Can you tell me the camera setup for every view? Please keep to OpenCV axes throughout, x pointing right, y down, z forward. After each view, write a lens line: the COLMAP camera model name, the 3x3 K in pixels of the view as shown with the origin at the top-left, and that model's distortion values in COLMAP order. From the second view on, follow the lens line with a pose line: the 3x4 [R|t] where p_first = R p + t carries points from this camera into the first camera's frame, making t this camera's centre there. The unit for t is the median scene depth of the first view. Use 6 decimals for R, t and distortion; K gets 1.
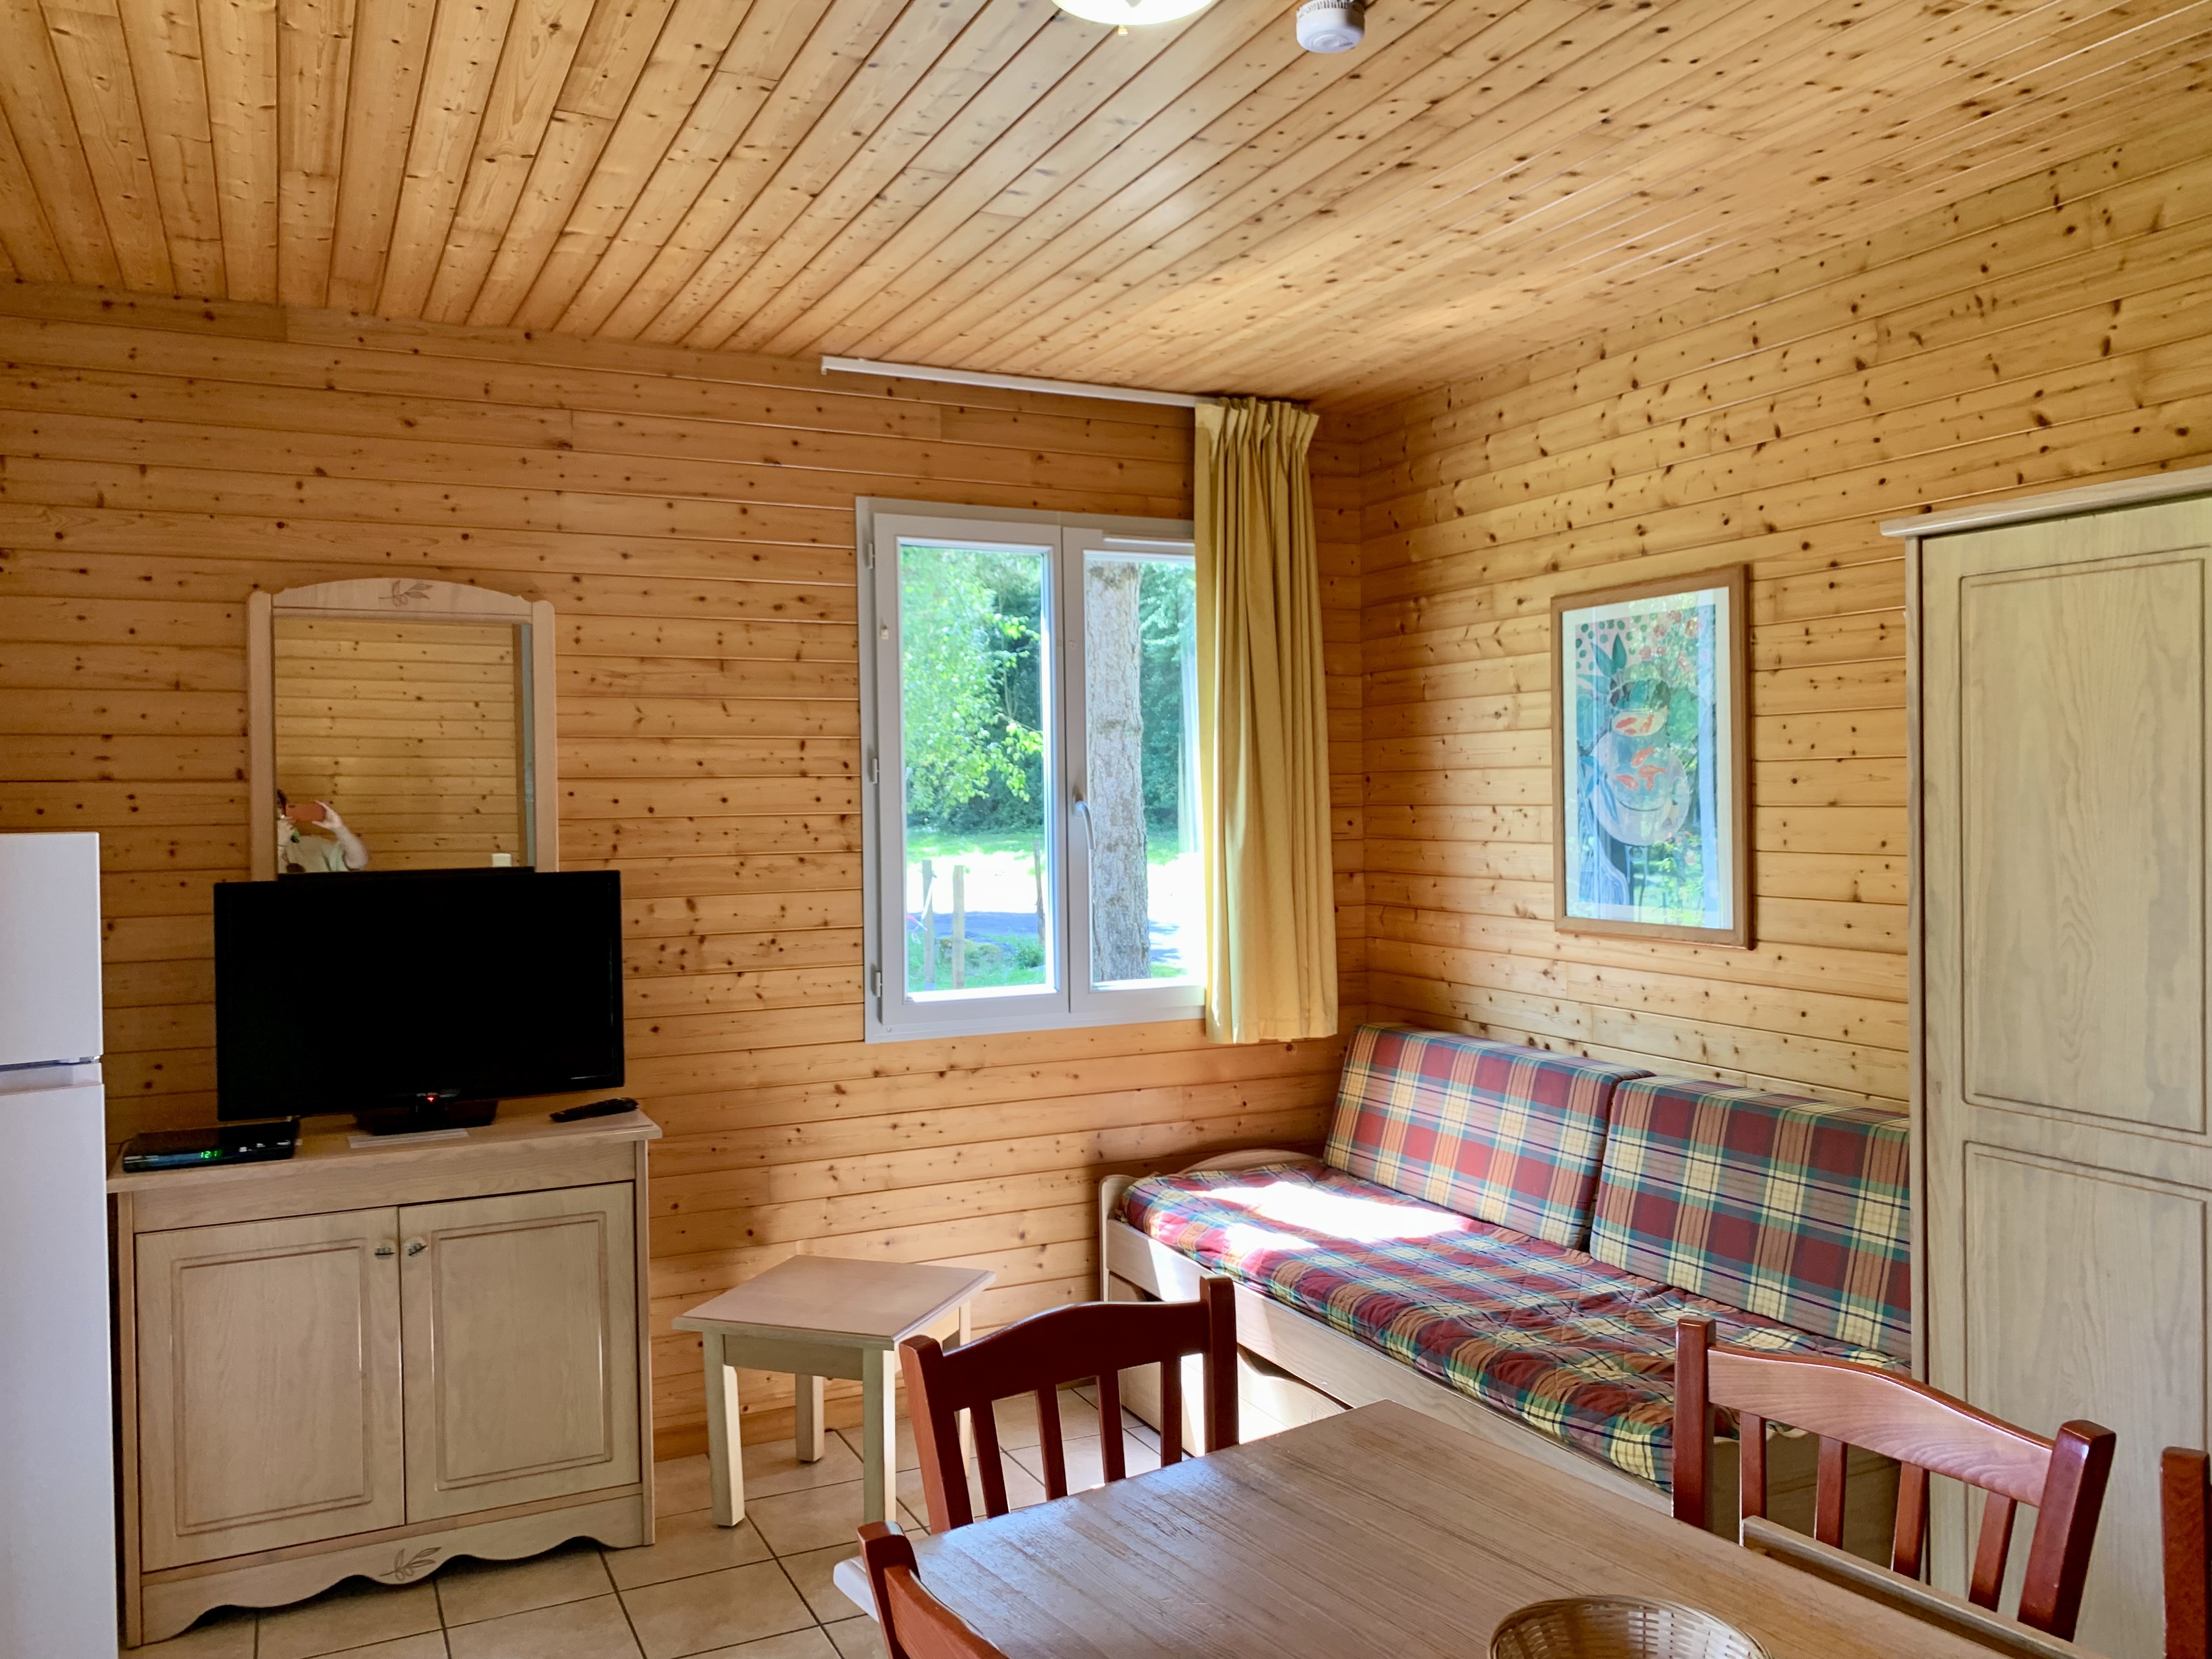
lens RADIAL K [[1697.9, 0, 1100.0], [0, 1697.9, 826.1], [0, 0, 1]] dist [0.054488, -0.036990]
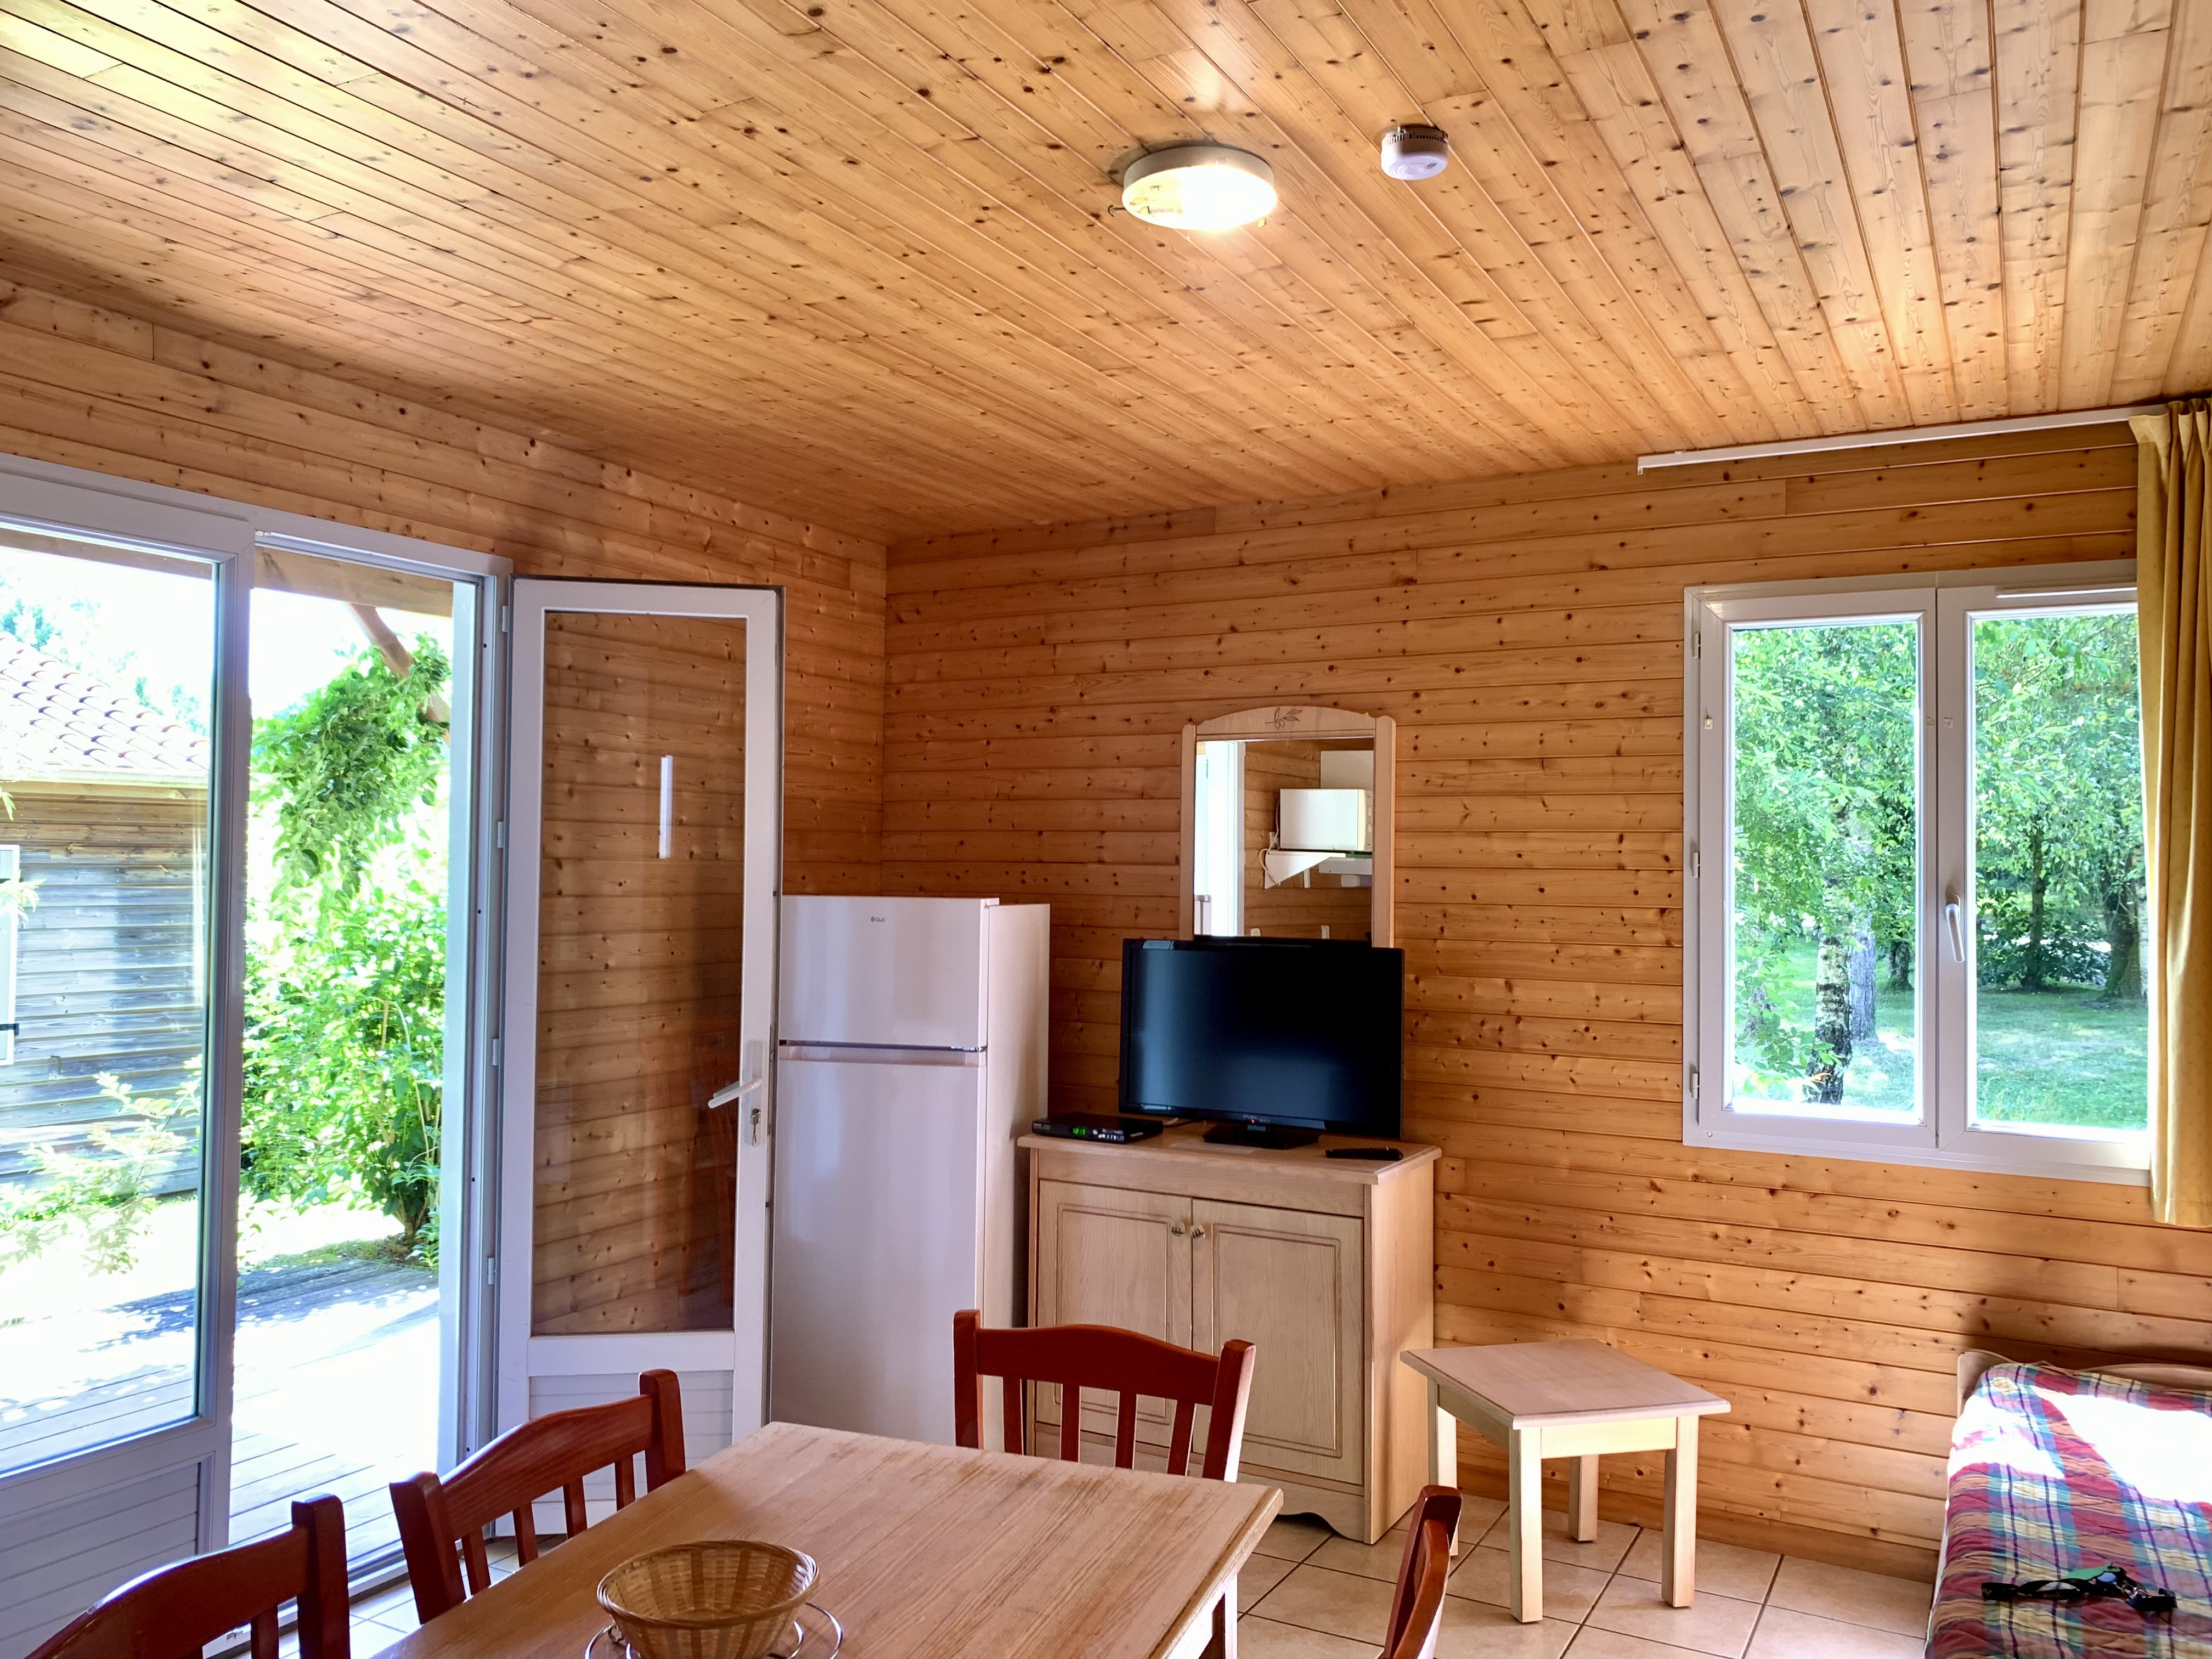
lens RADIAL K [[1697.9, 0, 1054.6], [0, 1697.9, 839.9], [0, 0, 1]] dist [0.054488, -0.036990]
pose [[0.579561, 0.004665, -0.814916, 0.474882], [-0.036261, 0.999141, -0.020069, -0.014369], [0.814122, 0.041181, 0.579232, 0.136195]]
